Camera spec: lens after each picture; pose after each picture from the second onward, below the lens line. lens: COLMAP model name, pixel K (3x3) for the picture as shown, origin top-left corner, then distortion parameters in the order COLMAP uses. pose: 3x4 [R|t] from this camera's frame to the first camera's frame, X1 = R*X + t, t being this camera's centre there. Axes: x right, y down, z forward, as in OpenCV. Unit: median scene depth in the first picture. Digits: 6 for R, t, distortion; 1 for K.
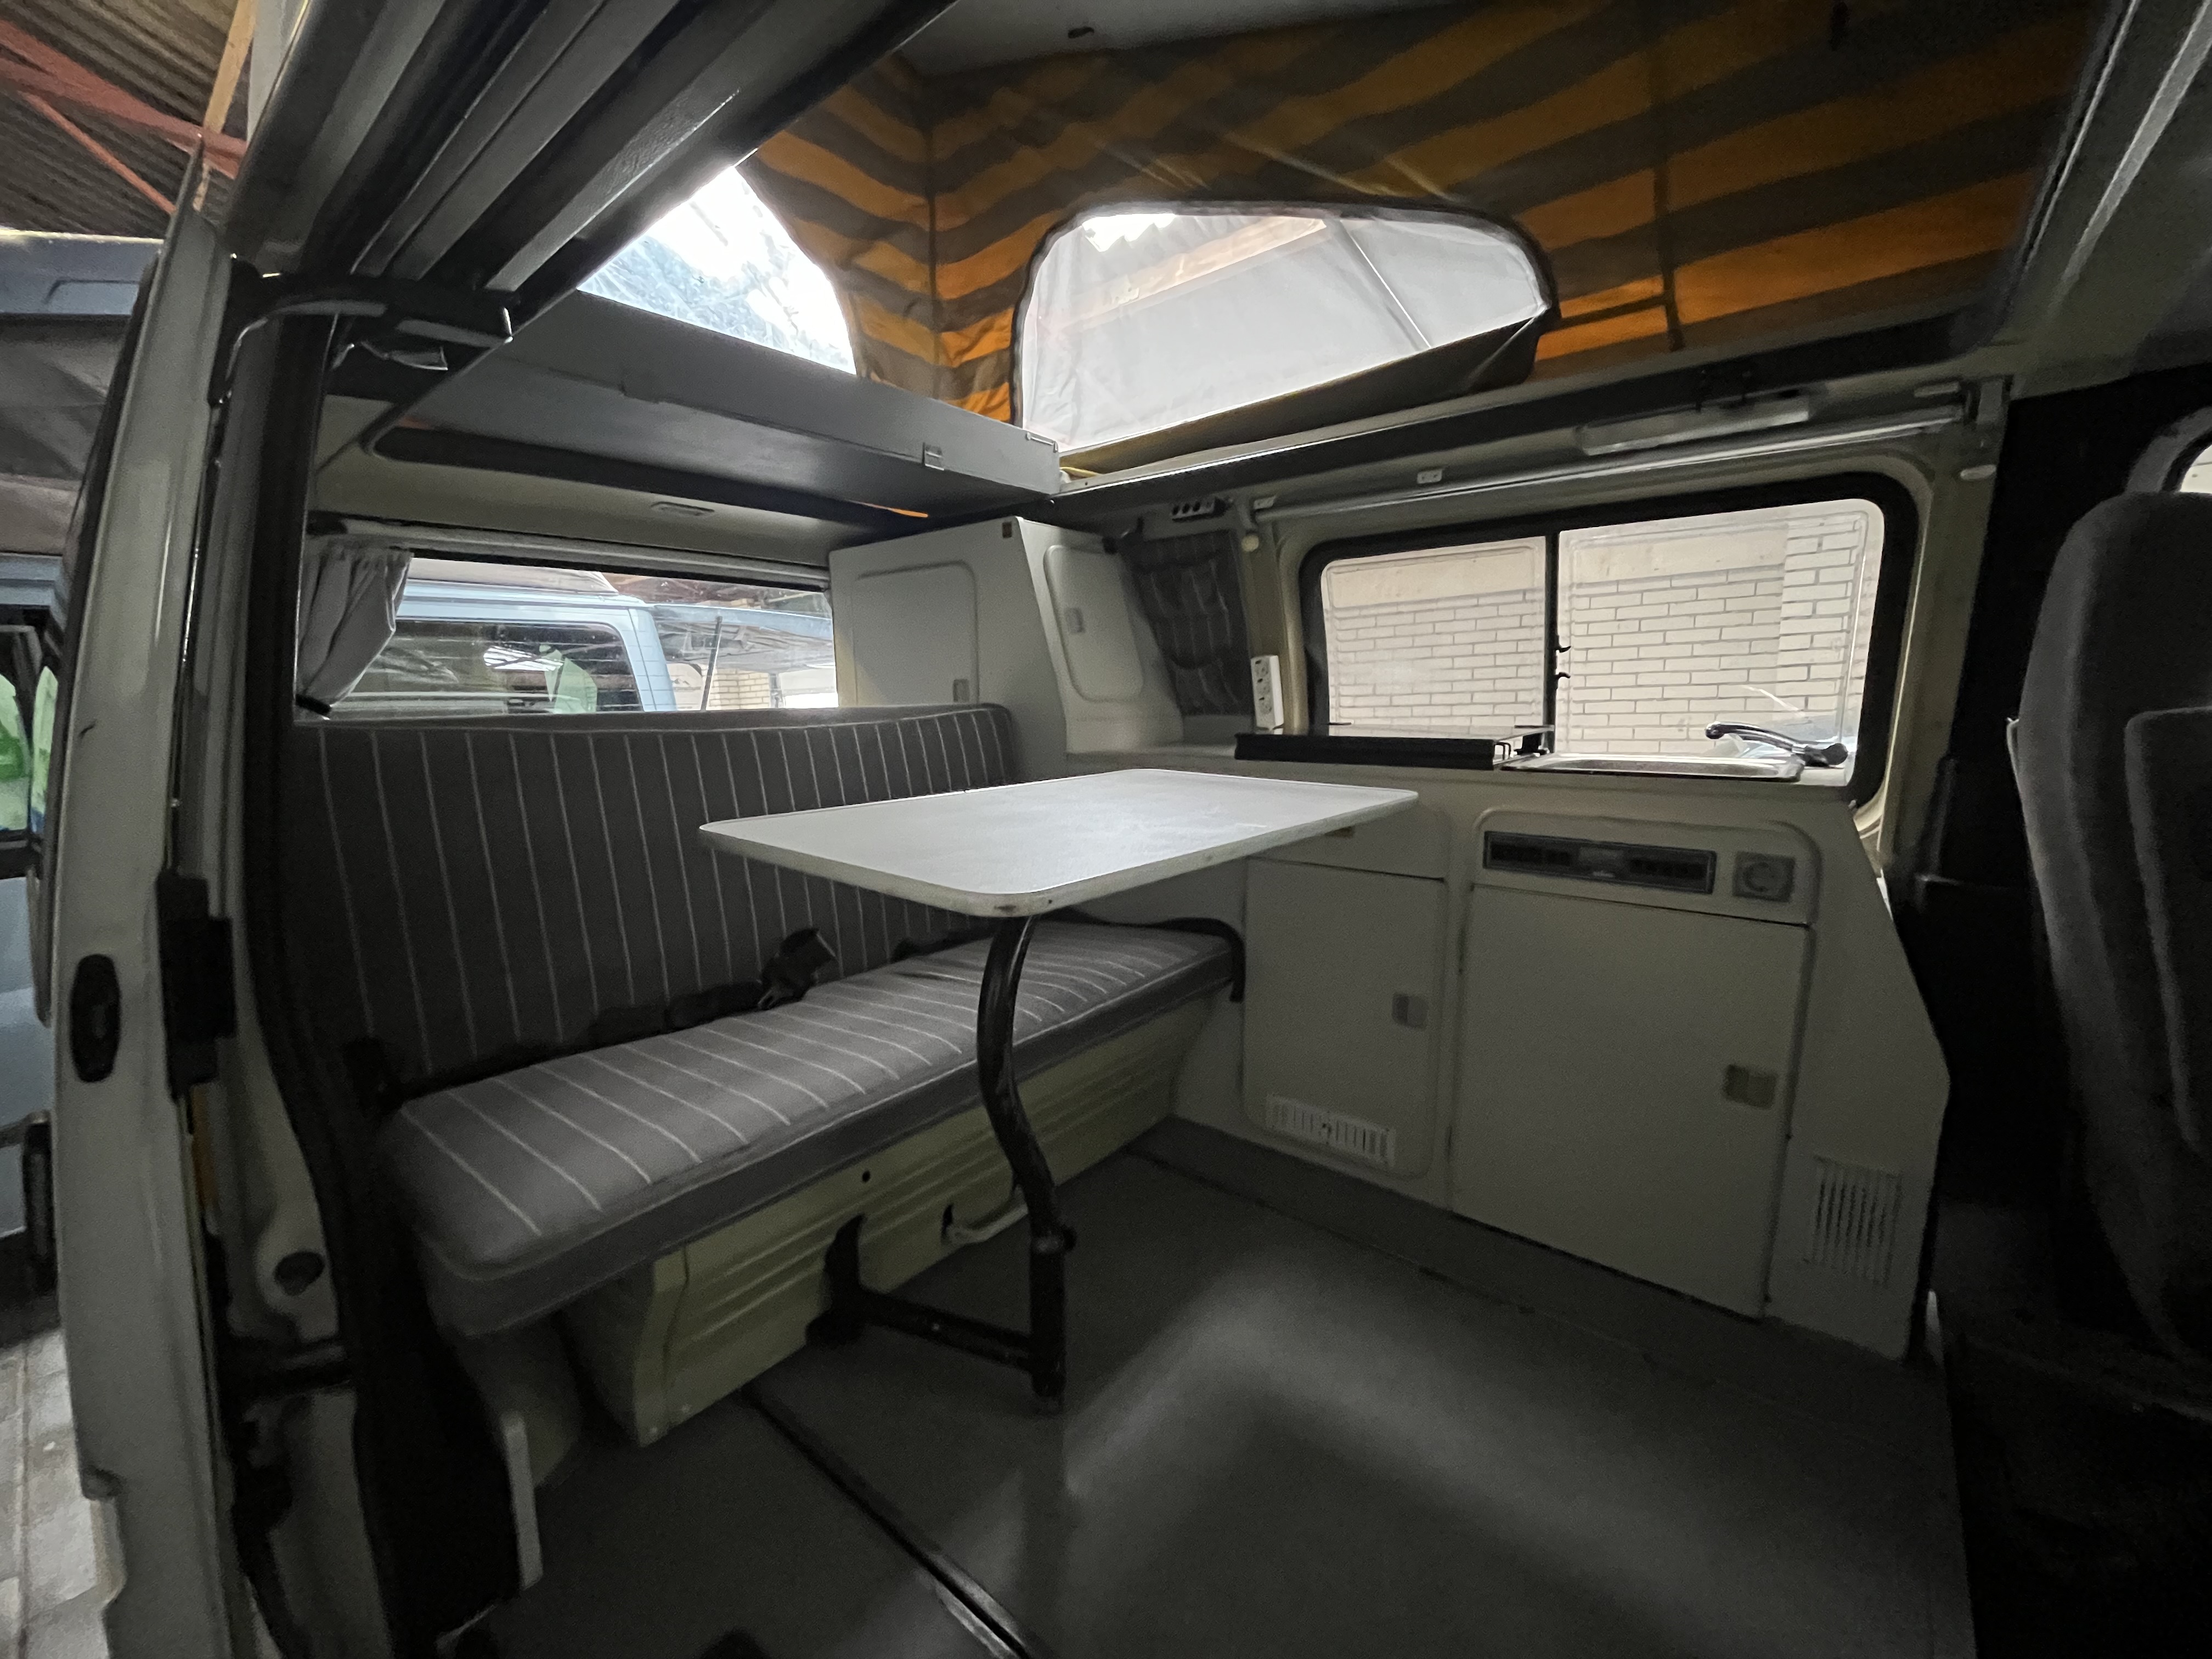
lens RADIAL K [[908.3, 0, 1102.3], [0, 908.3, 831.9], [0, 0, 1]] dist [-0.002535, -0.001048]
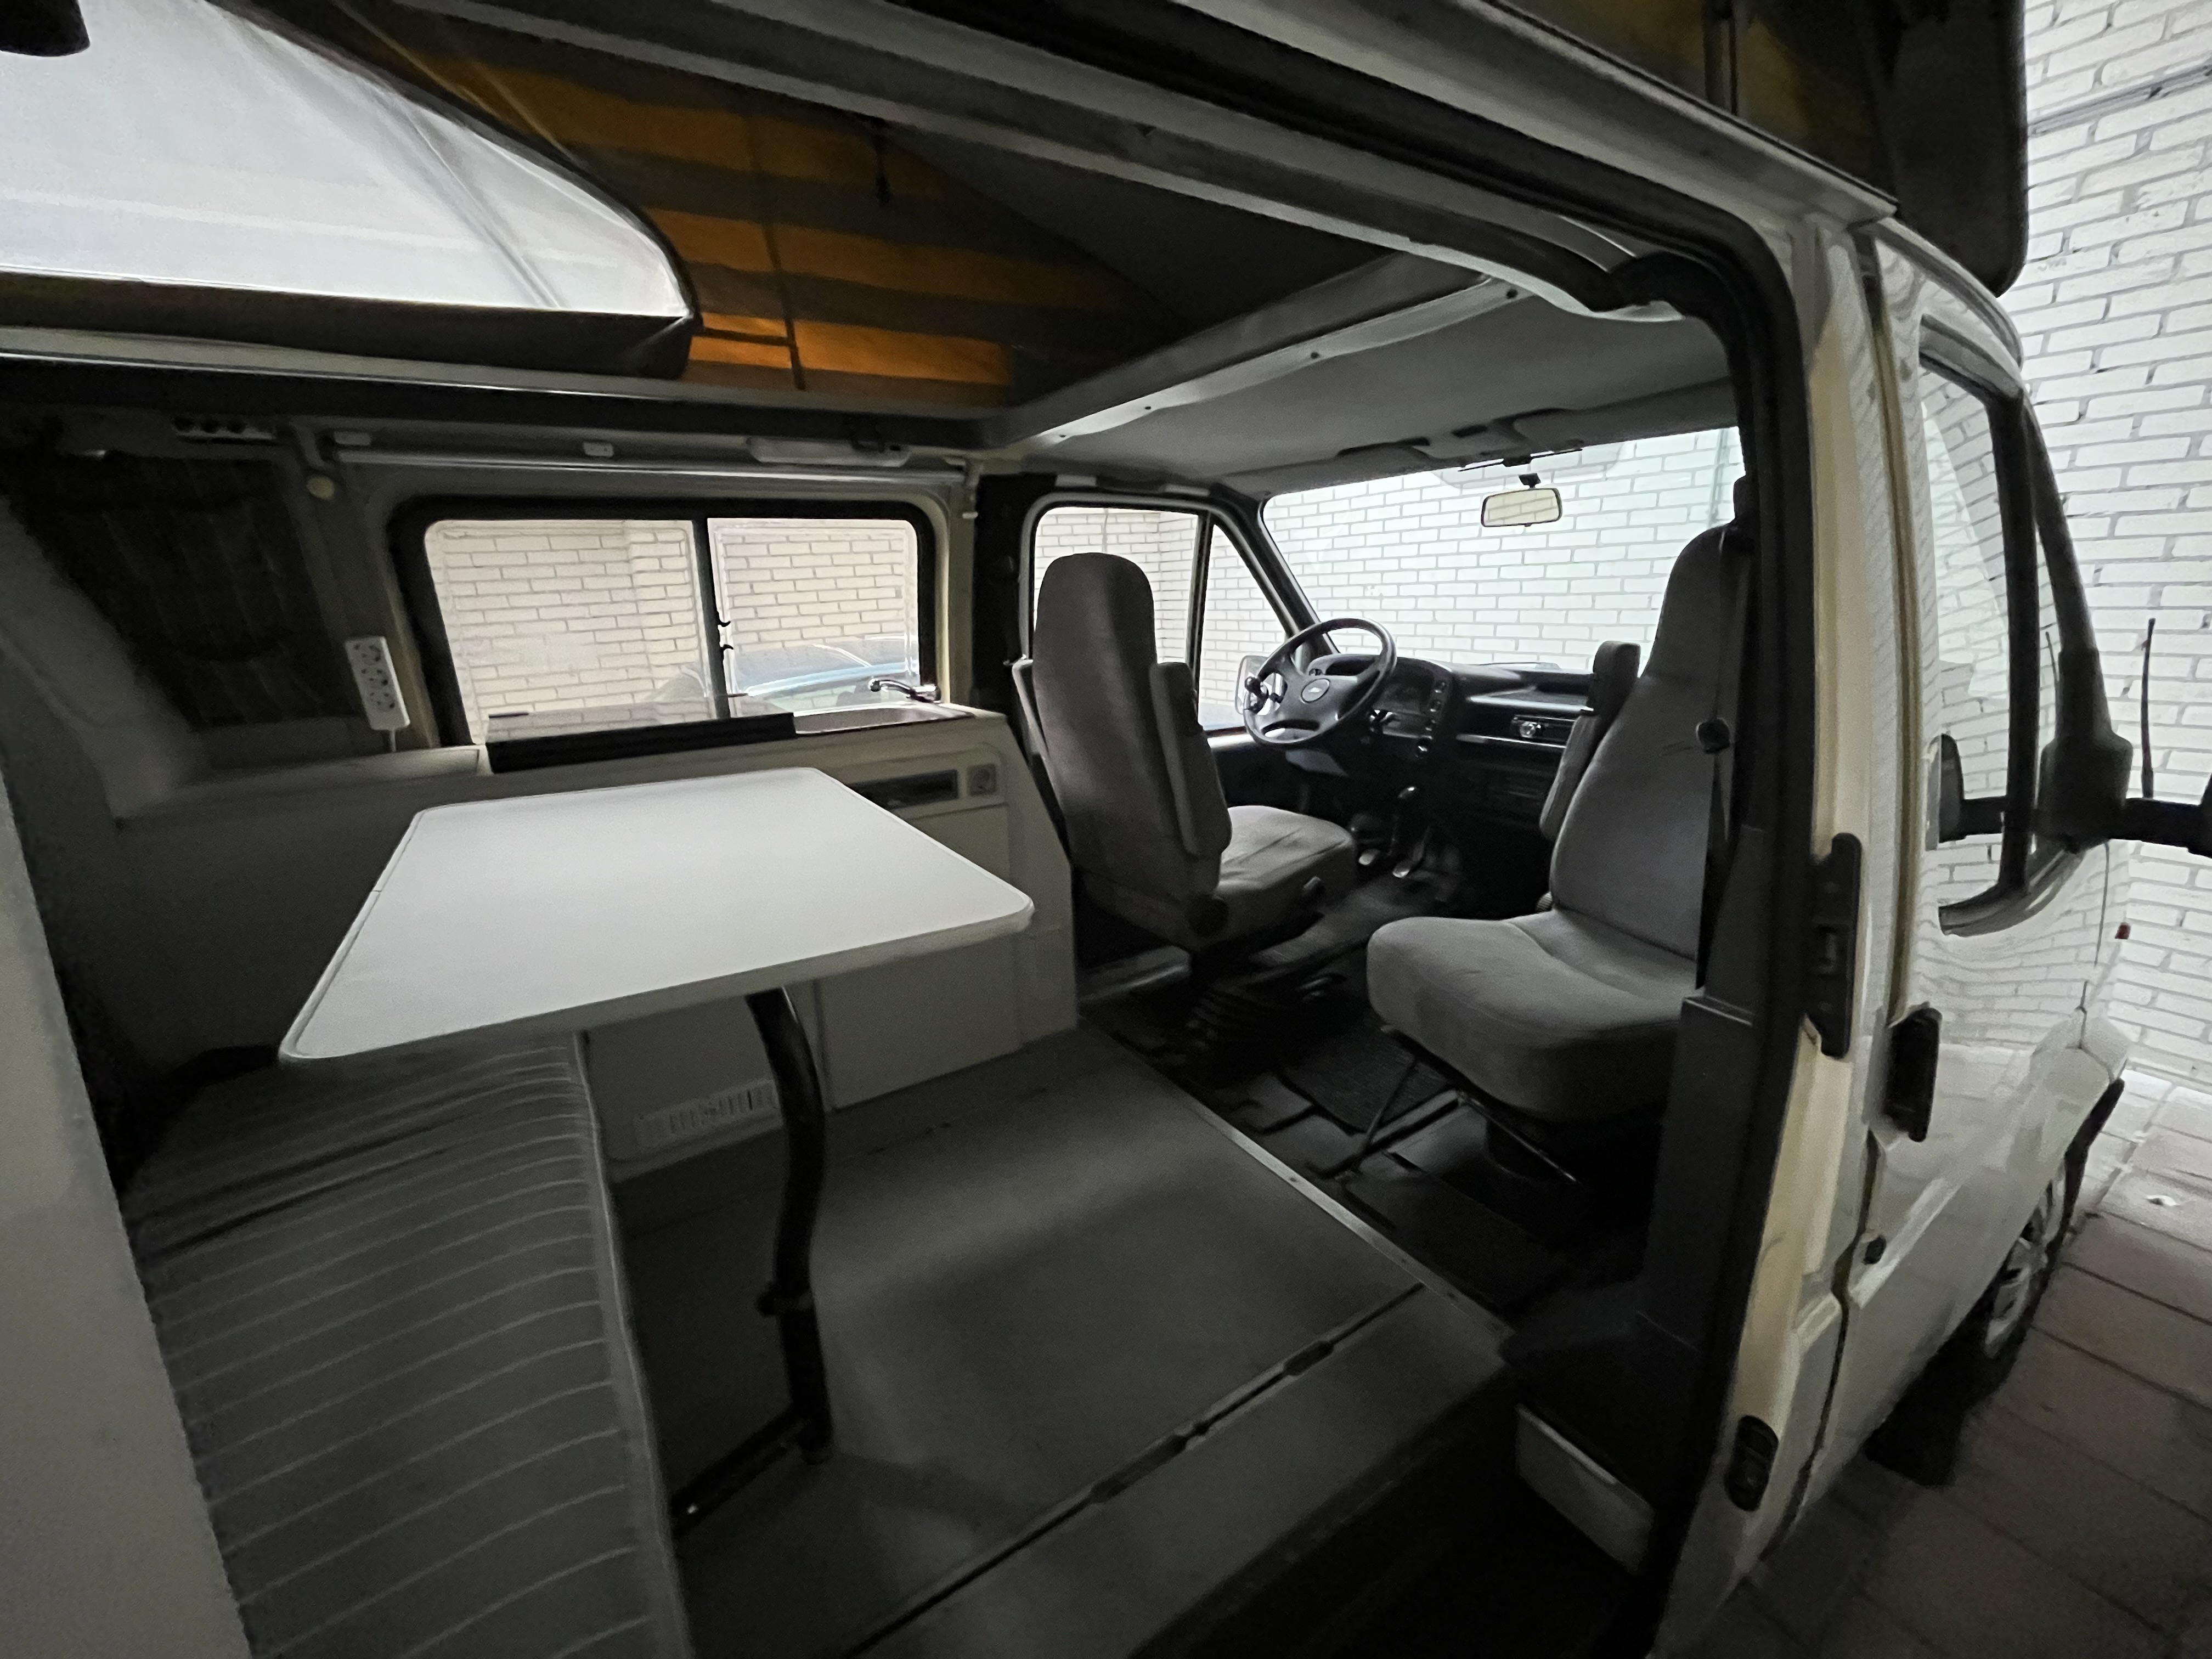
lens RADIAL K [[908.3, 0, 1110.1], [0, 908.3, 824.4], [0, 0, 1]] dist [-0.002535, -0.001048]
pose [[0.290290, -0.238468, 0.926750, -0.519140], [0.173073, 0.965565, 0.194244, -0.109849], [-0.941158, 0.104008, 0.321566, 0.240447]]
